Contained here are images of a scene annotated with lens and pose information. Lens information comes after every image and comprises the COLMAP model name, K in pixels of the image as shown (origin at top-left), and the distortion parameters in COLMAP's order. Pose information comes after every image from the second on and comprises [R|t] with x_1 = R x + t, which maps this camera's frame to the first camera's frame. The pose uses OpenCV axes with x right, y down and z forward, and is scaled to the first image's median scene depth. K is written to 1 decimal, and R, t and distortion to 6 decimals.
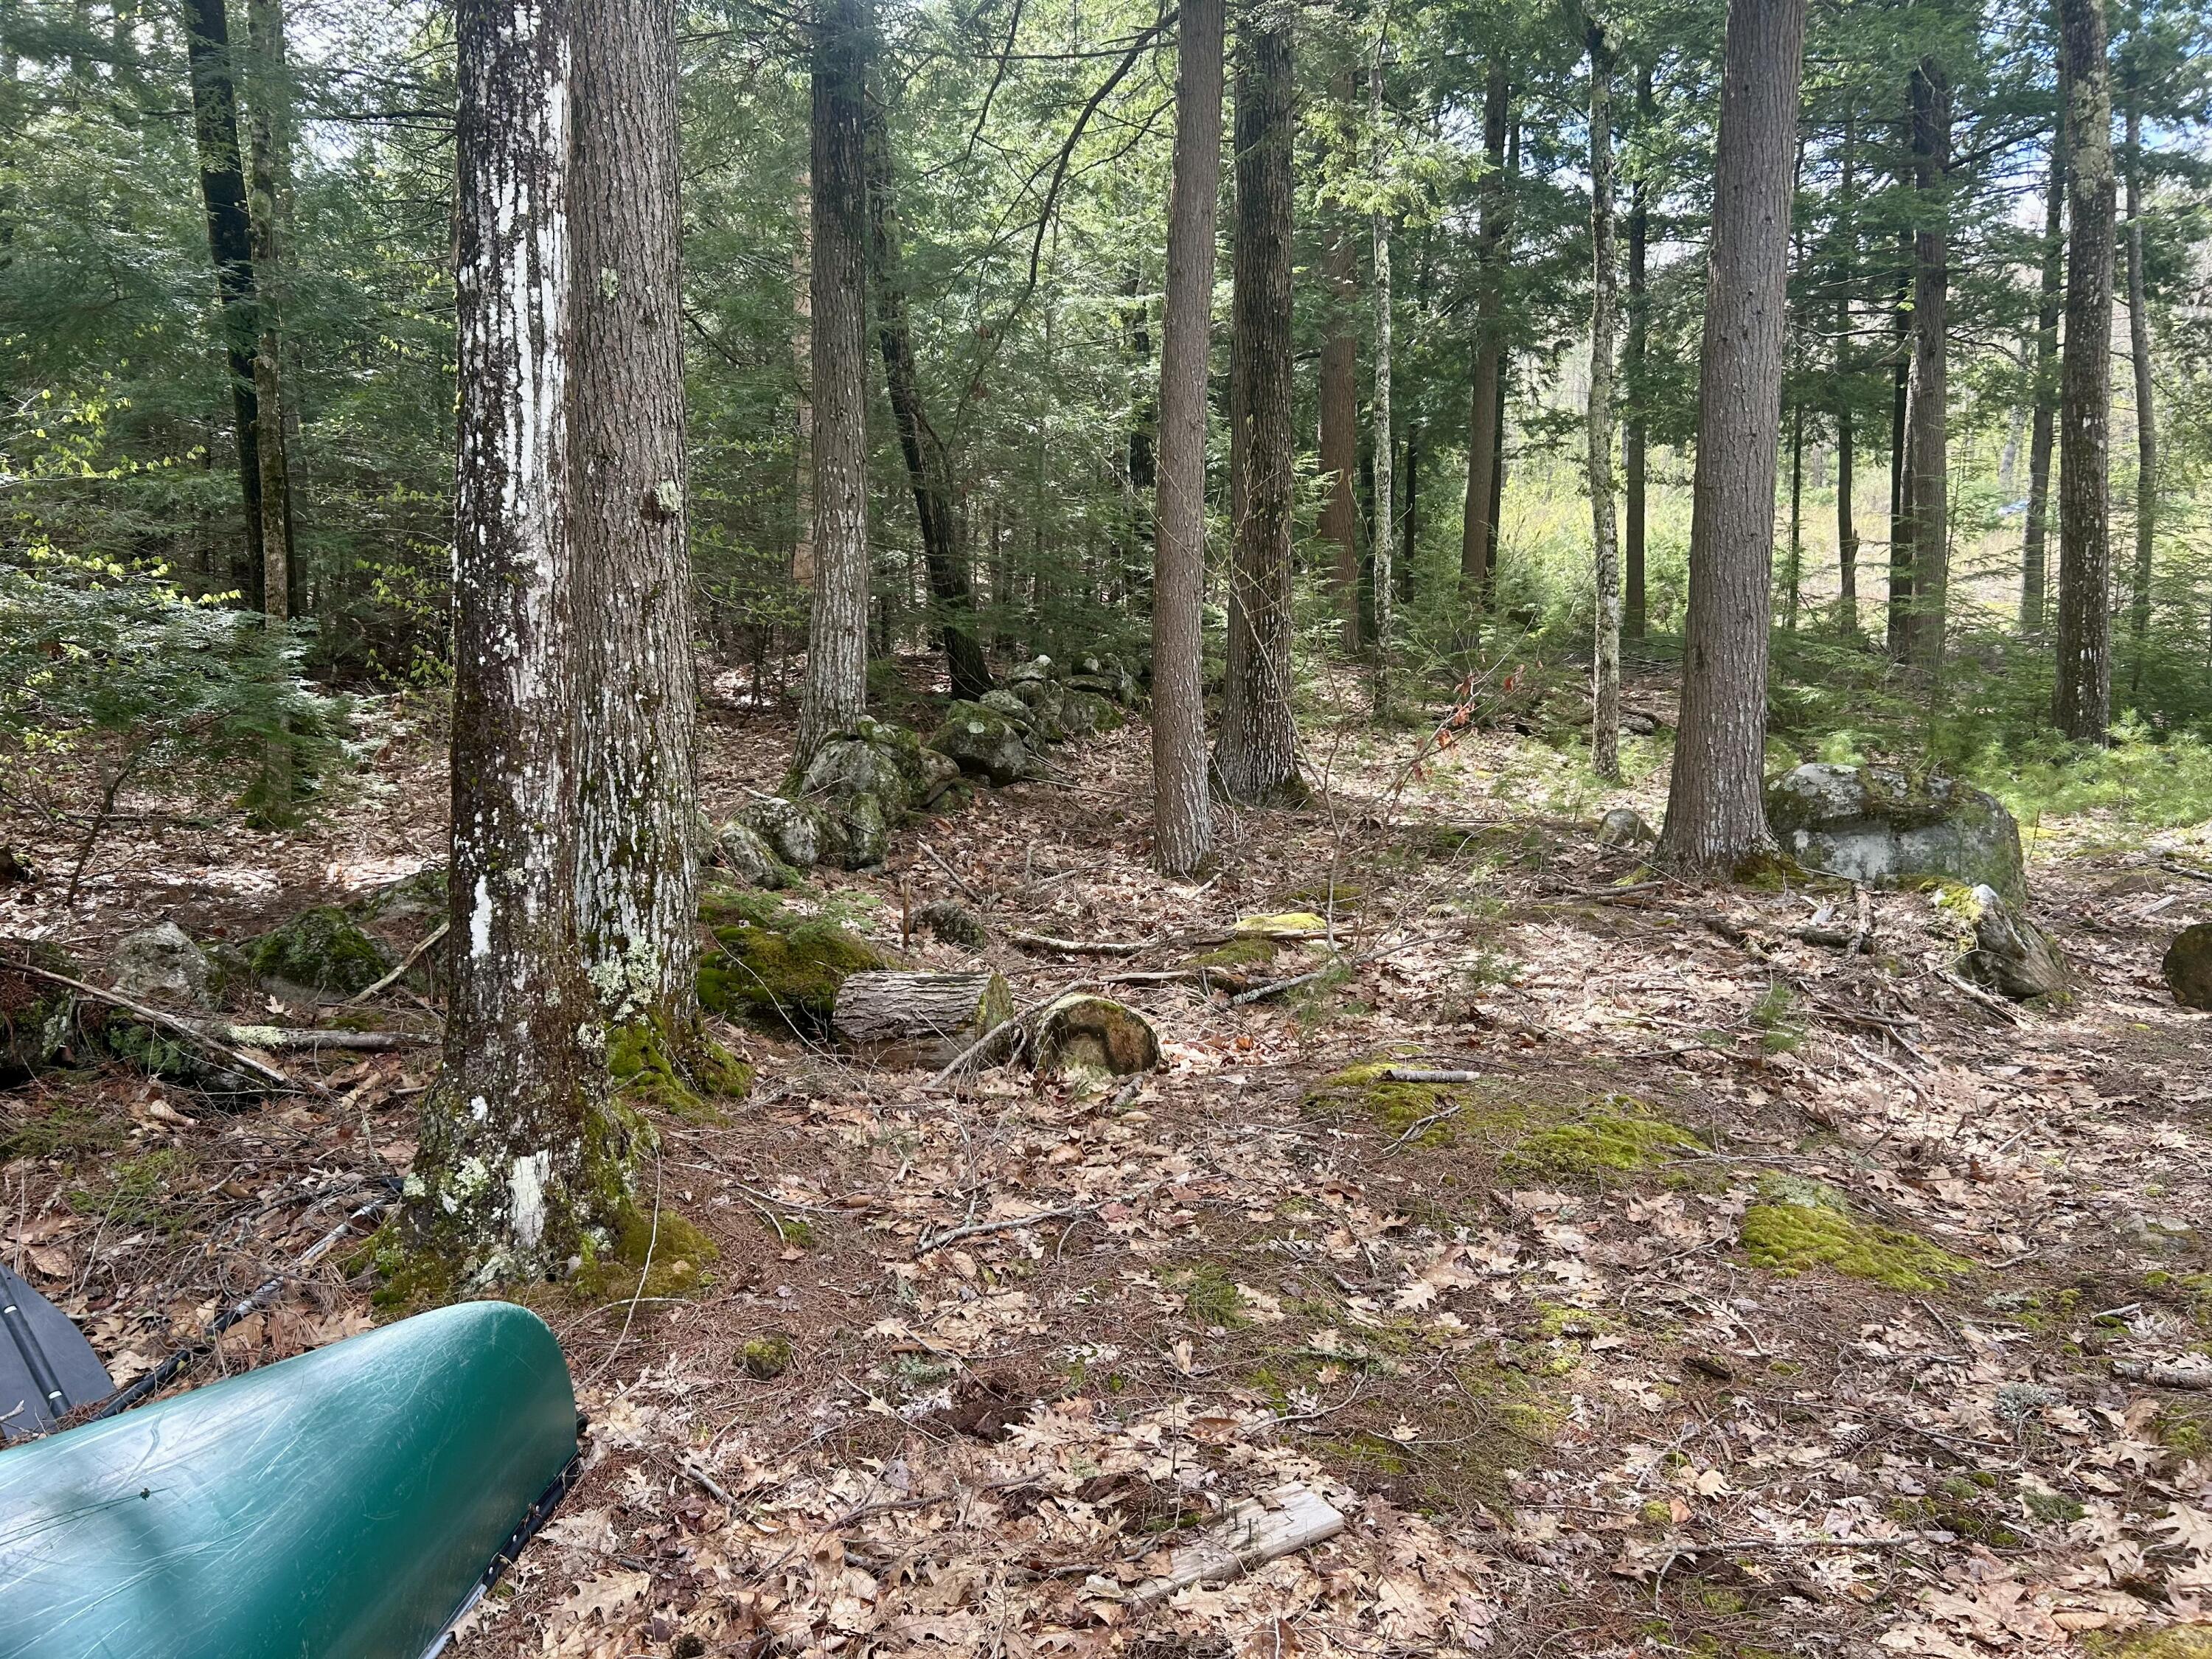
lens RADIAL K [[1666.9, 0, 1099.1], [0, 1666.9, 816.4], [0, 0, 1]] dist [0.058308, -0.060838]
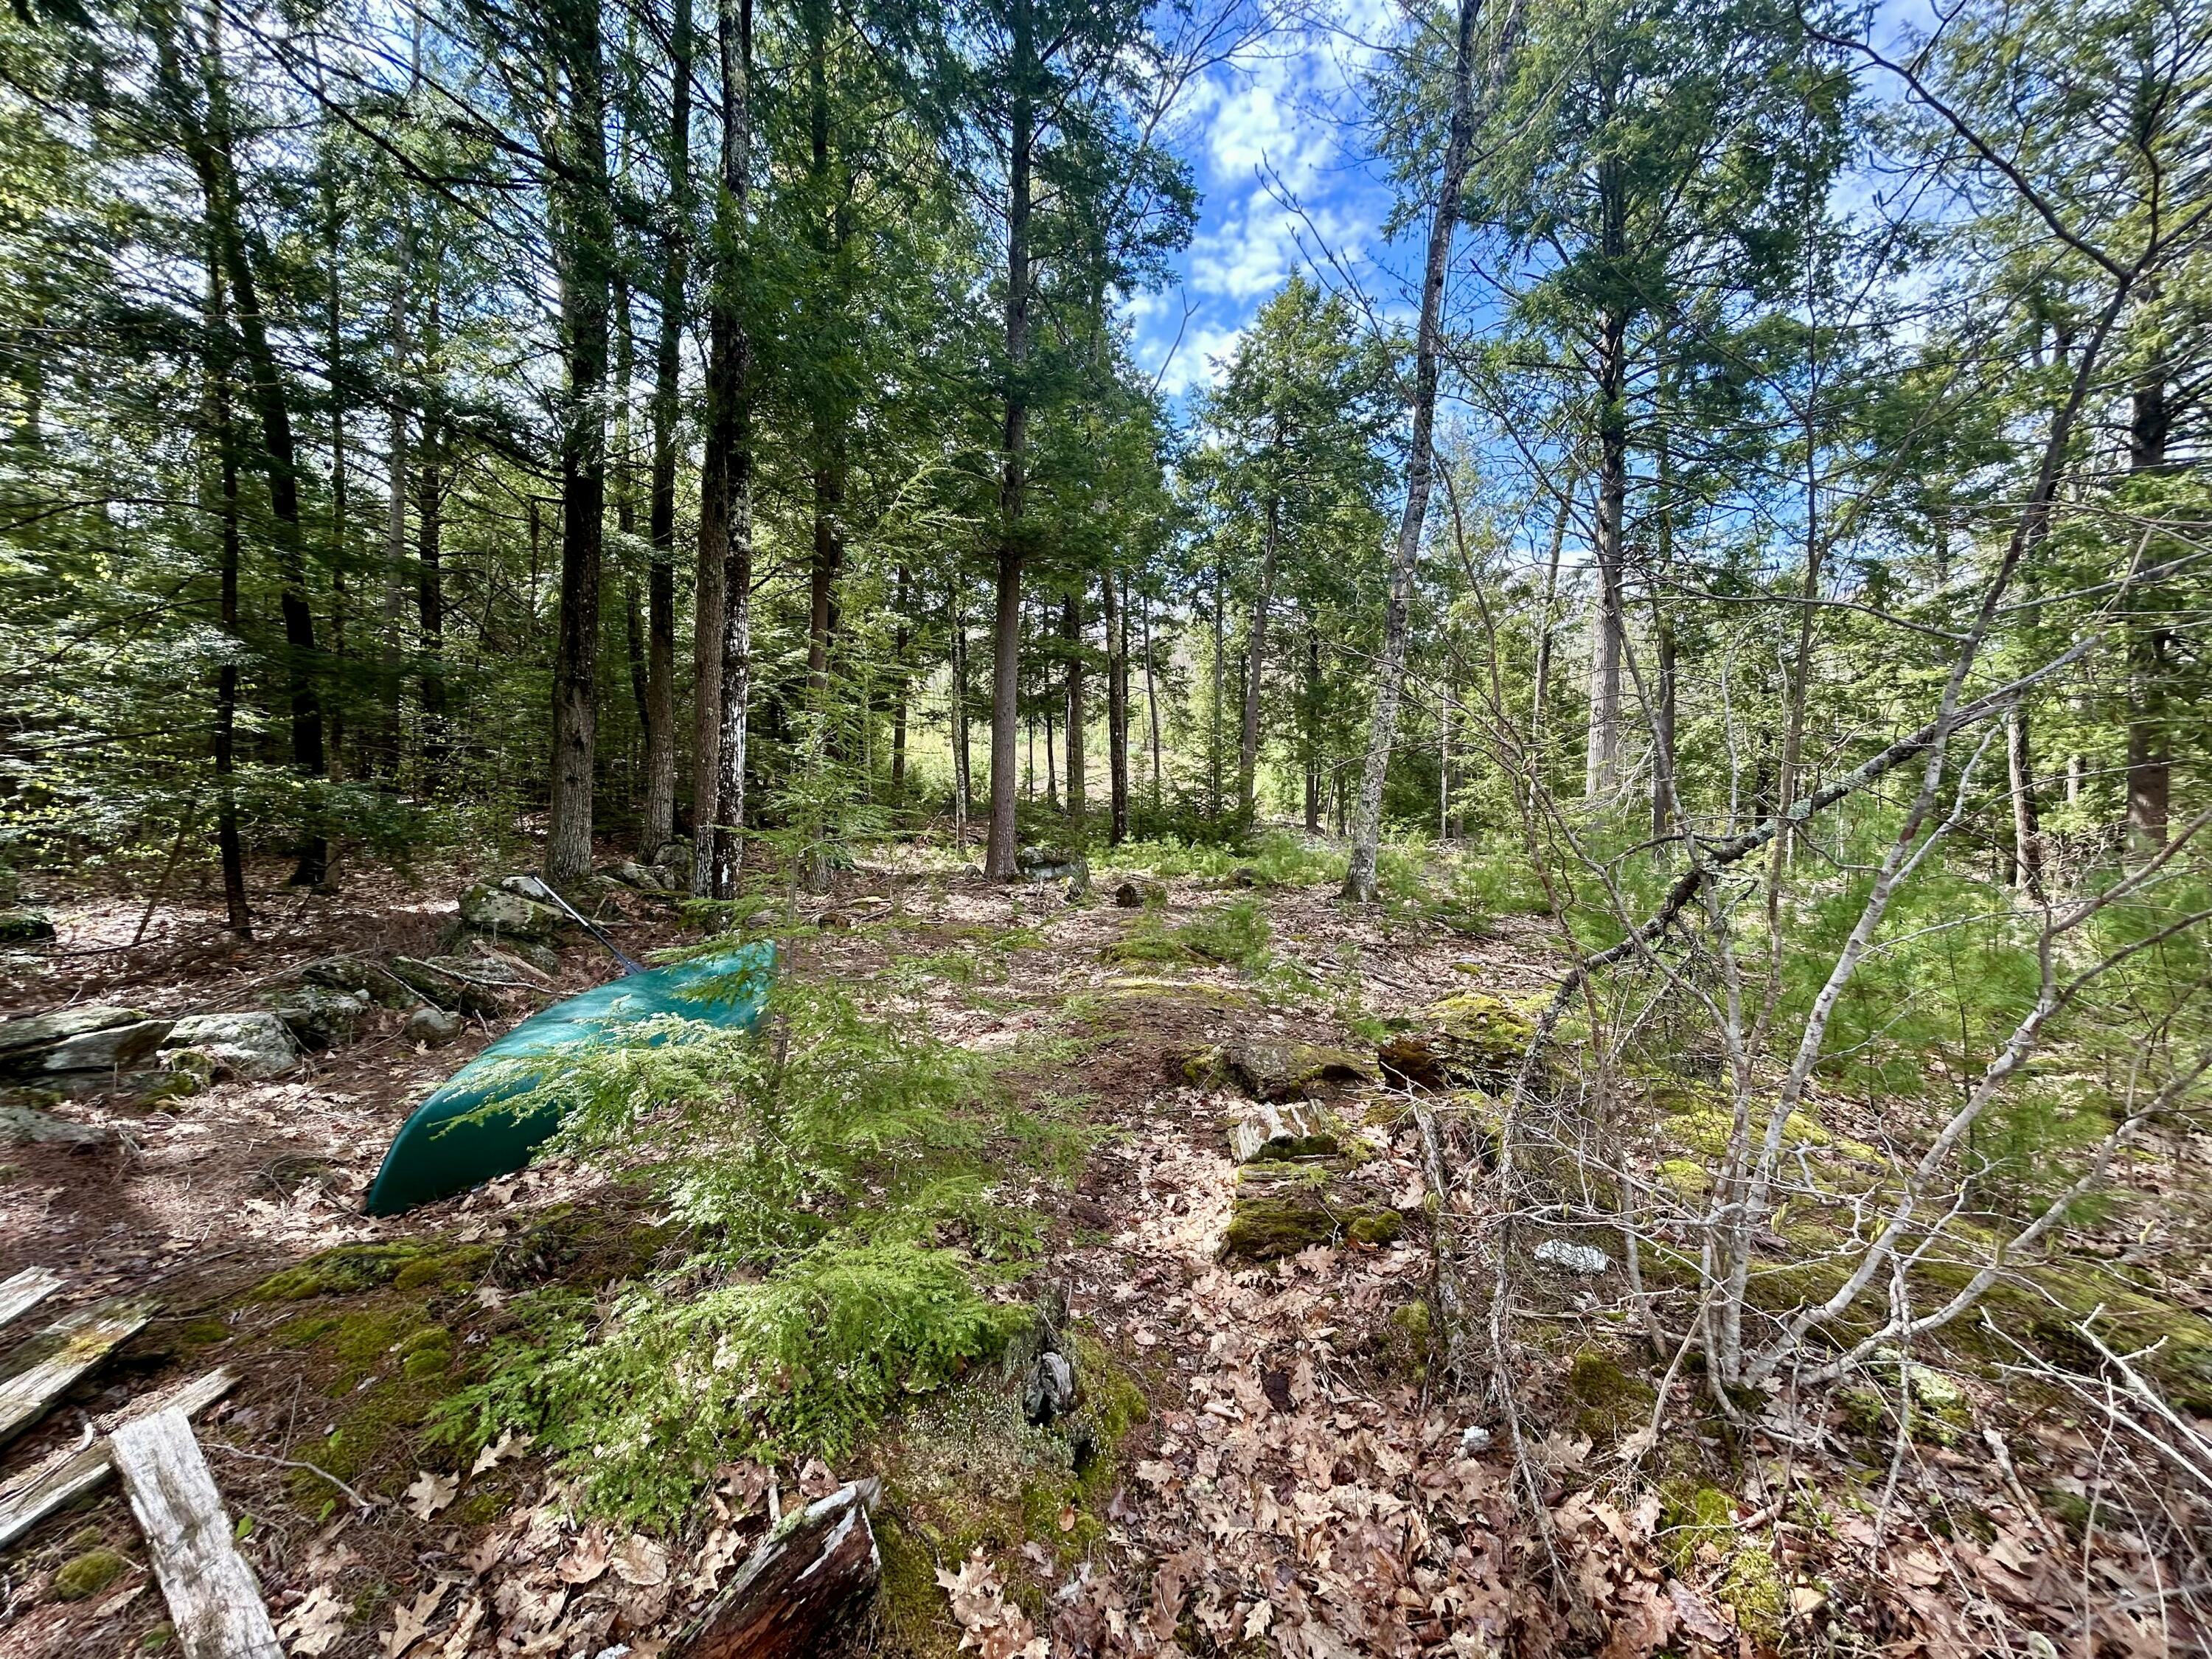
lens RADIAL K [[891.1, 0, 1099.7], [0, 891.1, 823.4], [0, 0, 1]] dist [-0.000919, 0.000693]
pose [[0.895473, -0.008037, 0.445044, -0.096958], [0.044416, 0.996460, -0.071374, 0.023954], [-0.442895, 0.083681, 0.892660, -0.267213]]
